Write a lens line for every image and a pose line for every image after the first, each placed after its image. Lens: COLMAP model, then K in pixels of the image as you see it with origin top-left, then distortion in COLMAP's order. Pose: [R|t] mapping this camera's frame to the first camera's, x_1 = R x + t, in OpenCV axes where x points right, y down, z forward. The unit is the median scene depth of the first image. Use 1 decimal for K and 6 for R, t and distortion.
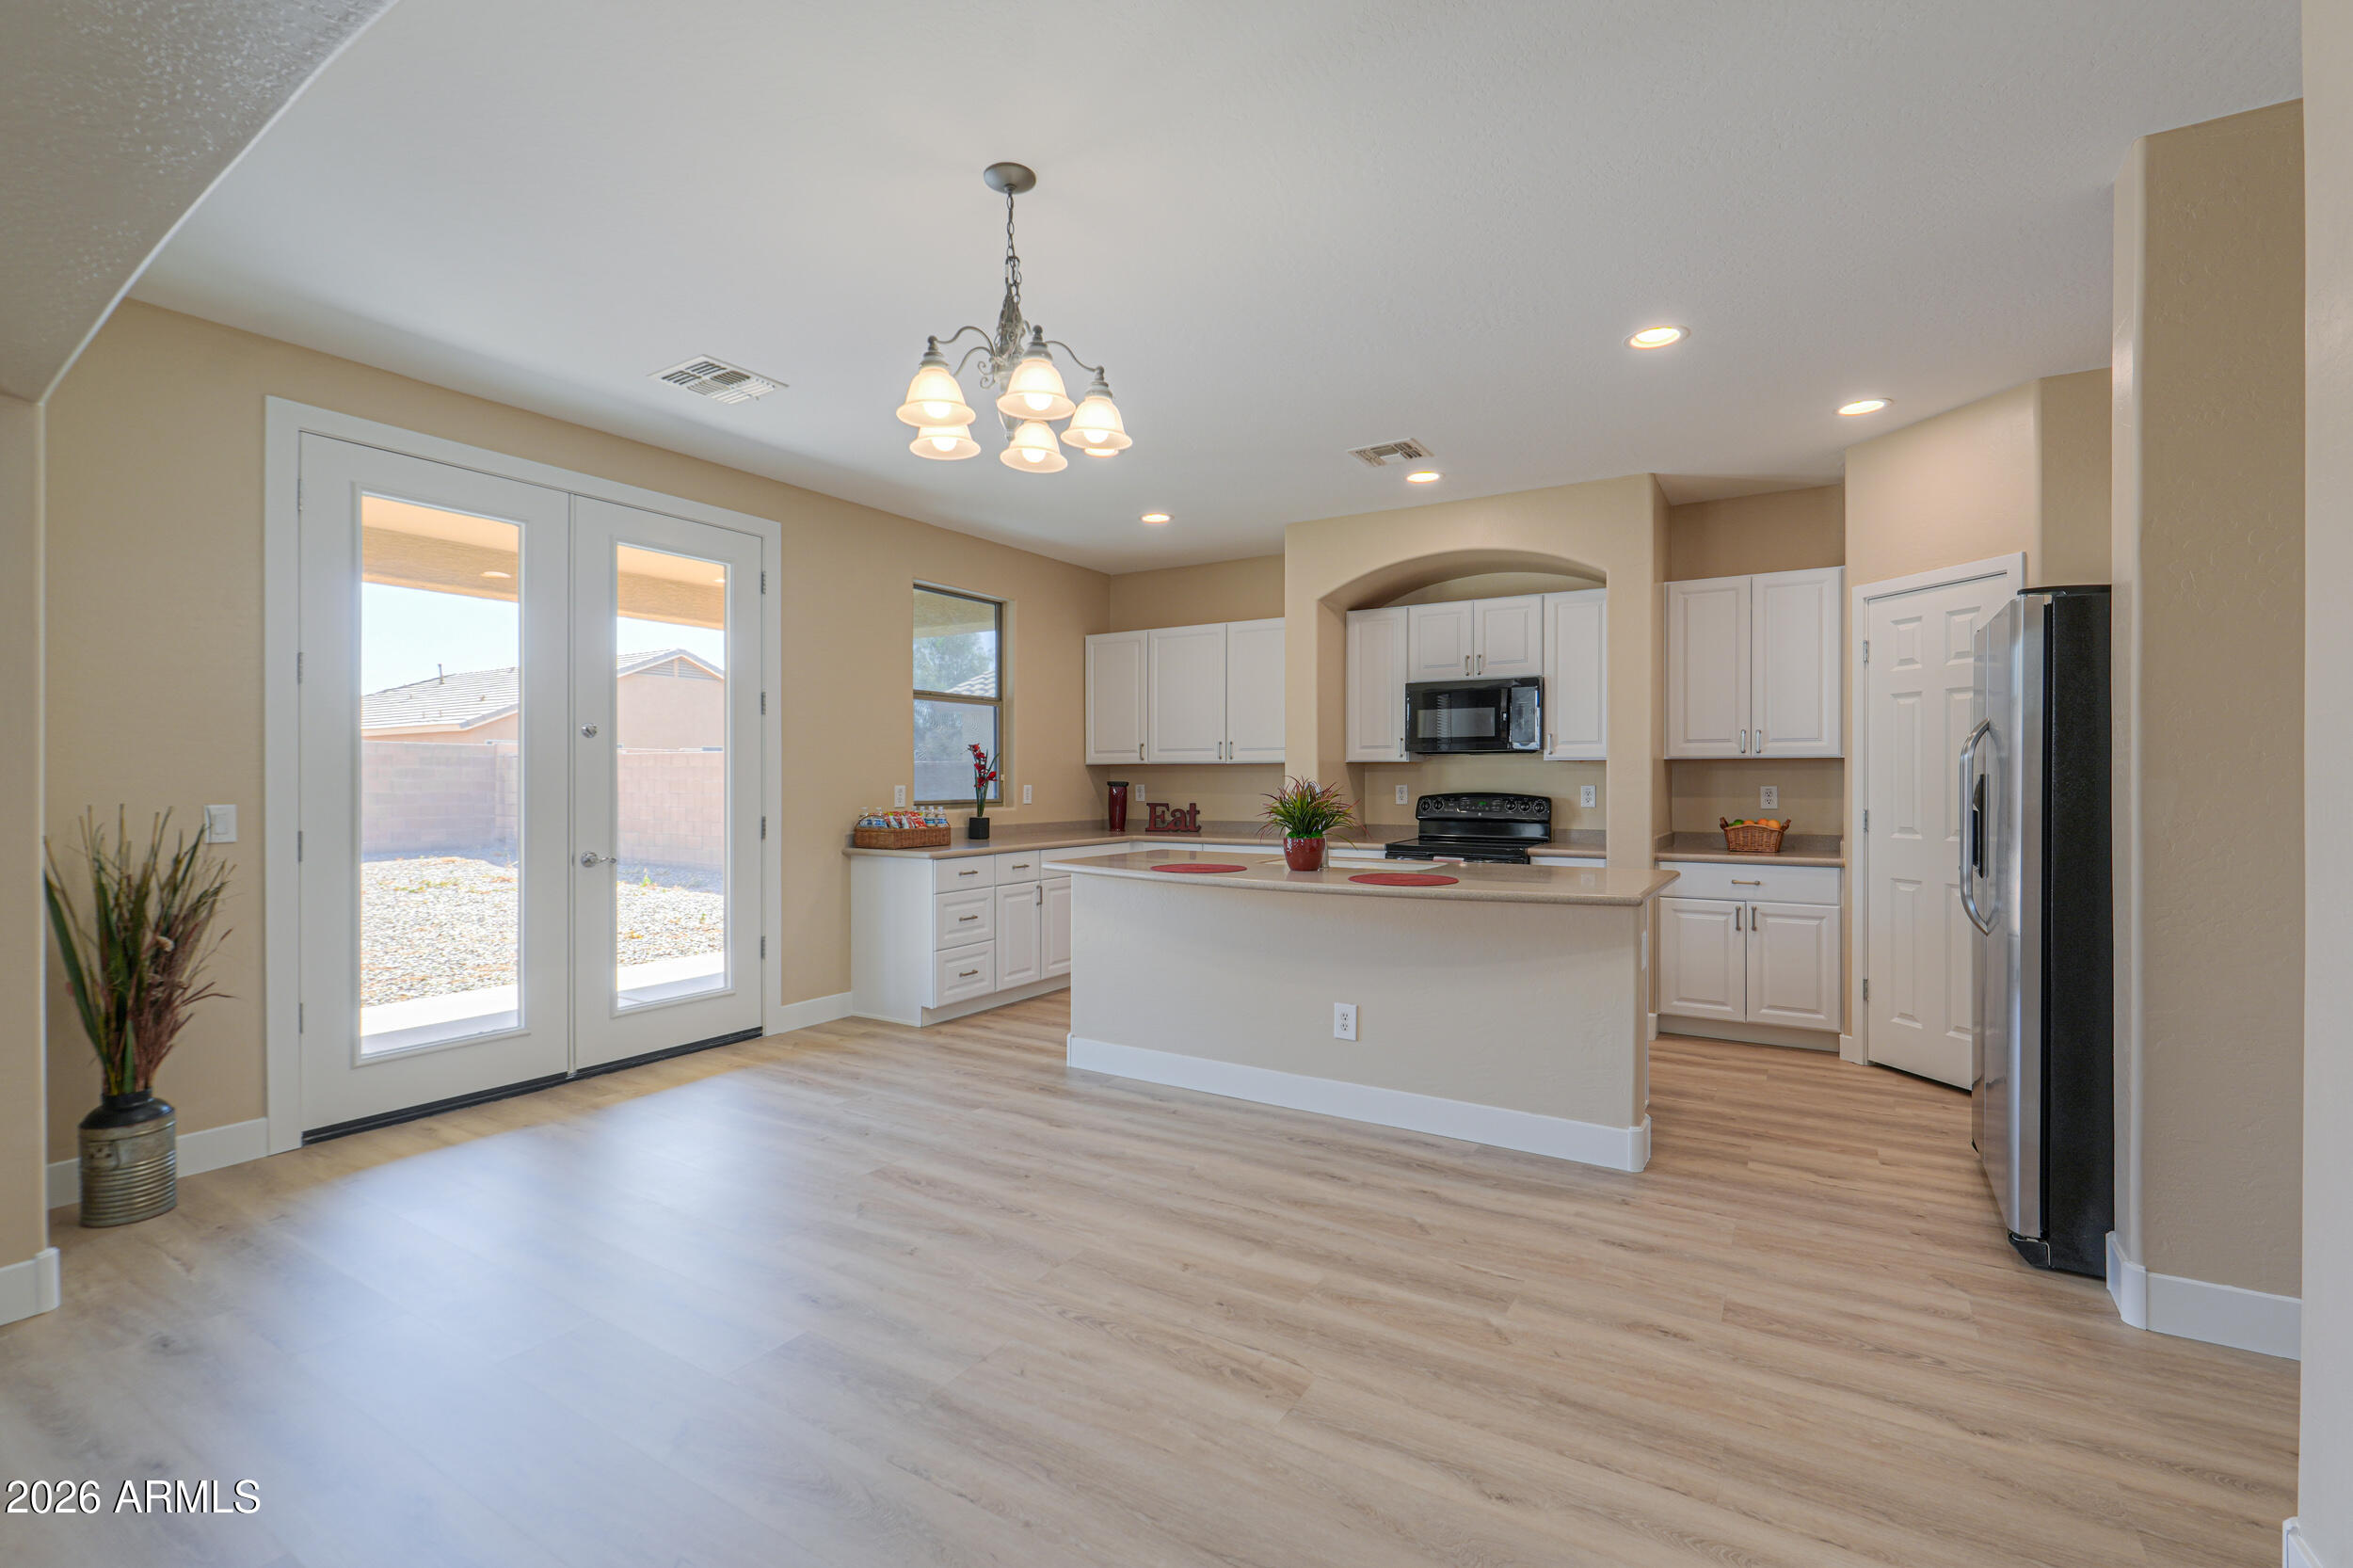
lens RADIAL K [[1045.5, 0, 1178.6], [0, 1045.5, 785.9], [0, 0, 1]] dist [-0.000699, -0.000959]
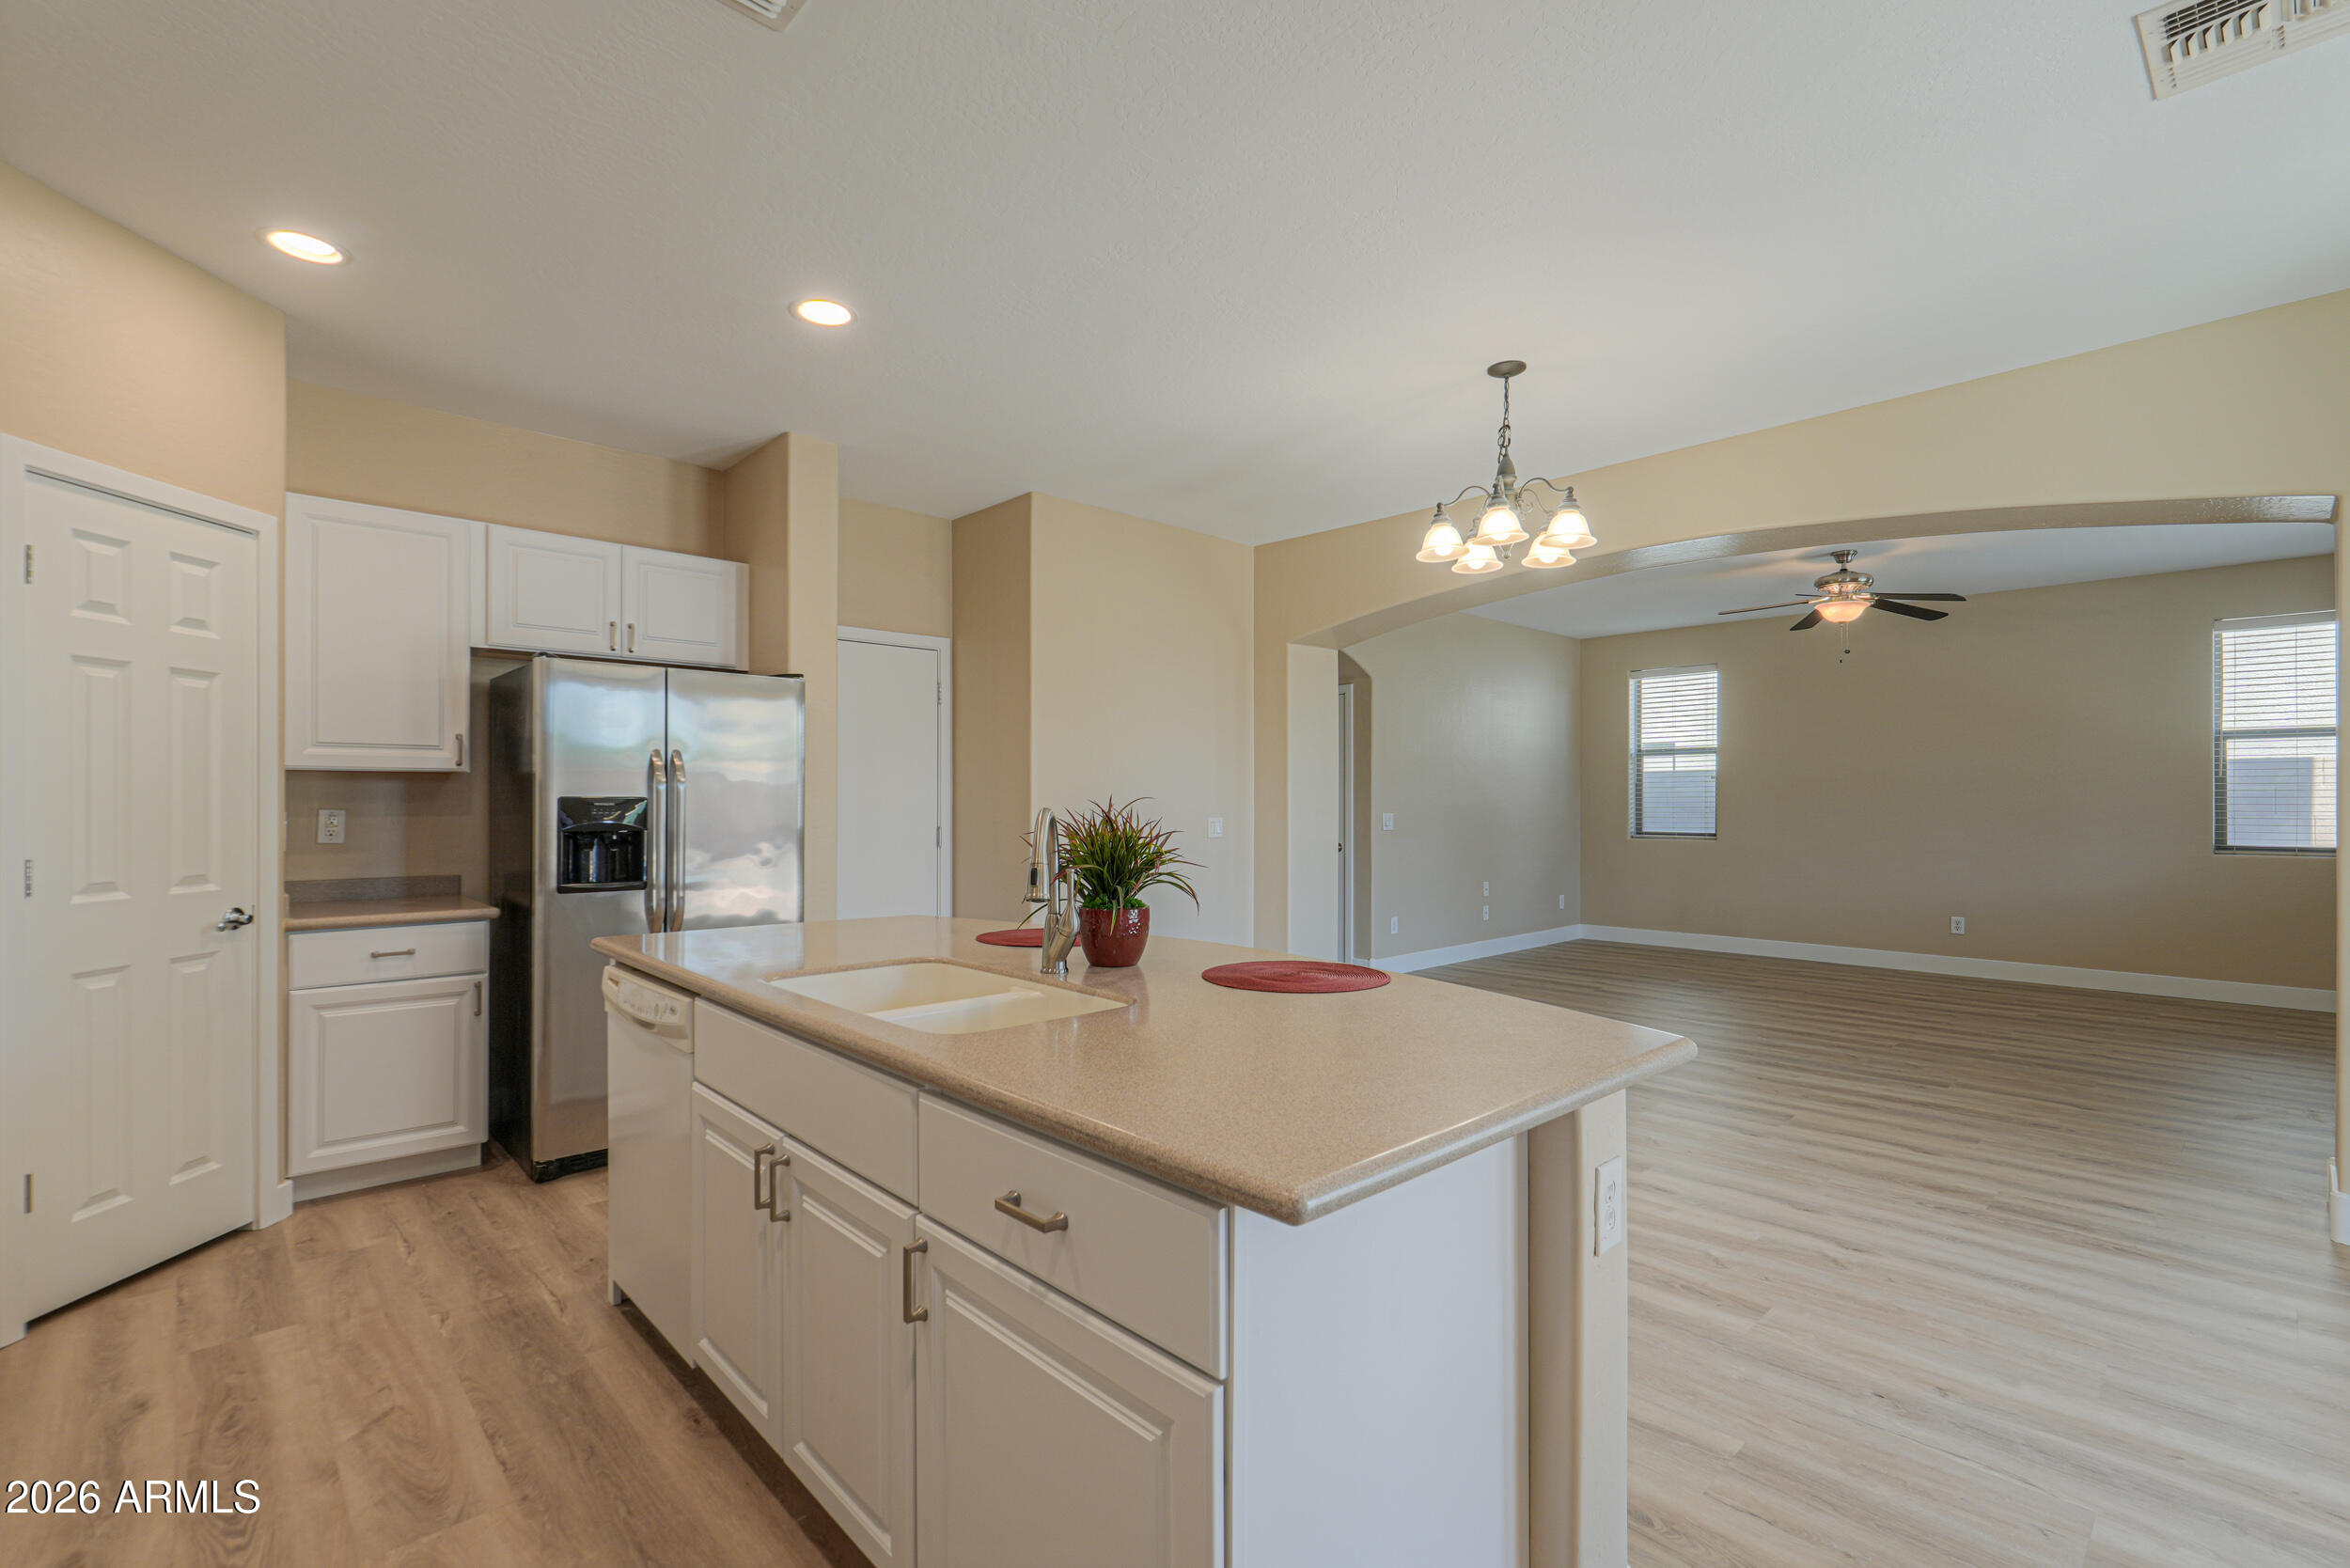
lens RADIAL K [[1044.2, 0, 1181.3], [0, 1044.2, 795.9], [0, 0, 1]] dist [-0.000699, -0.000959]
pose [[-0.968416, -0.000083, 0.249340, -0.049582], [0.001382, 0.999983, 0.005700, -0.011872], [-0.249336, 0.005864, -0.968399, 1.293058]]
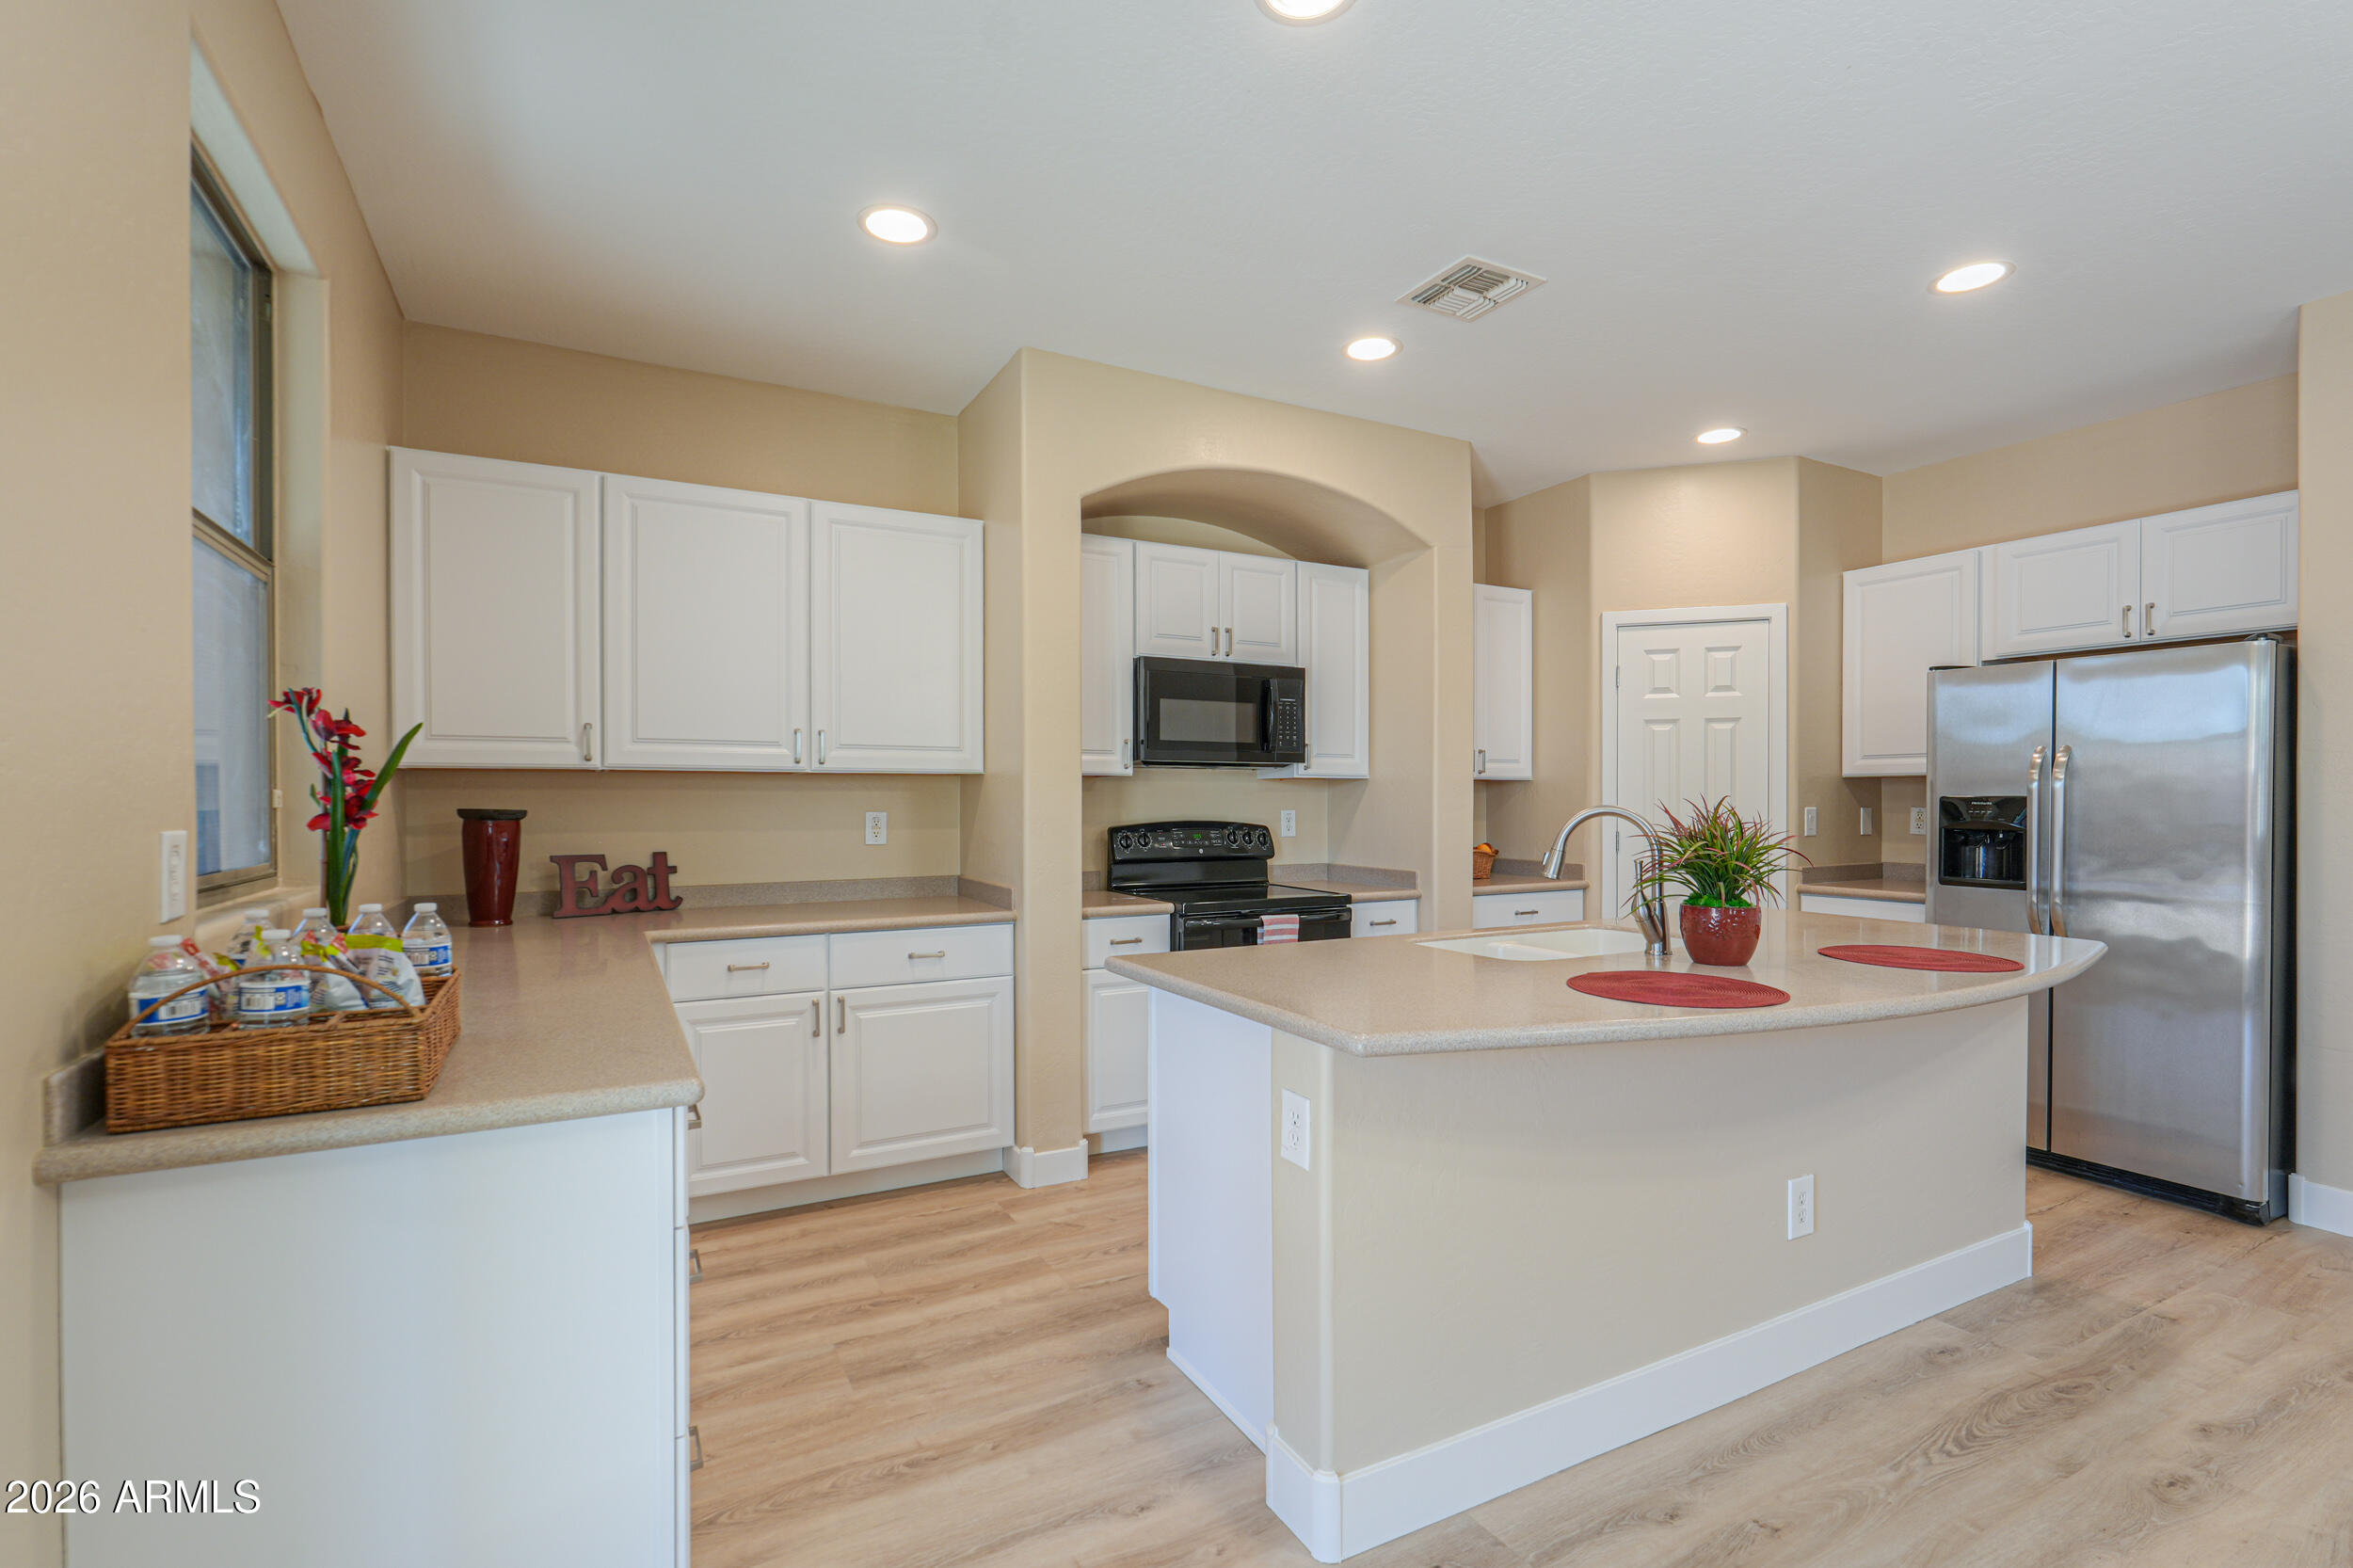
lens RADIAL K [[1045.5, 0, 1147.8], [0, 1045.5, 823.9], [0, 0, 1]] dist [-0.000699, -0.000959]
pose [[0.508472, -0.017882, 0.860893, -0.435979], [0.007311, 0.999838, 0.016450, -0.004533], [-0.861048, -0.002071, 0.508520, 0.824079]]
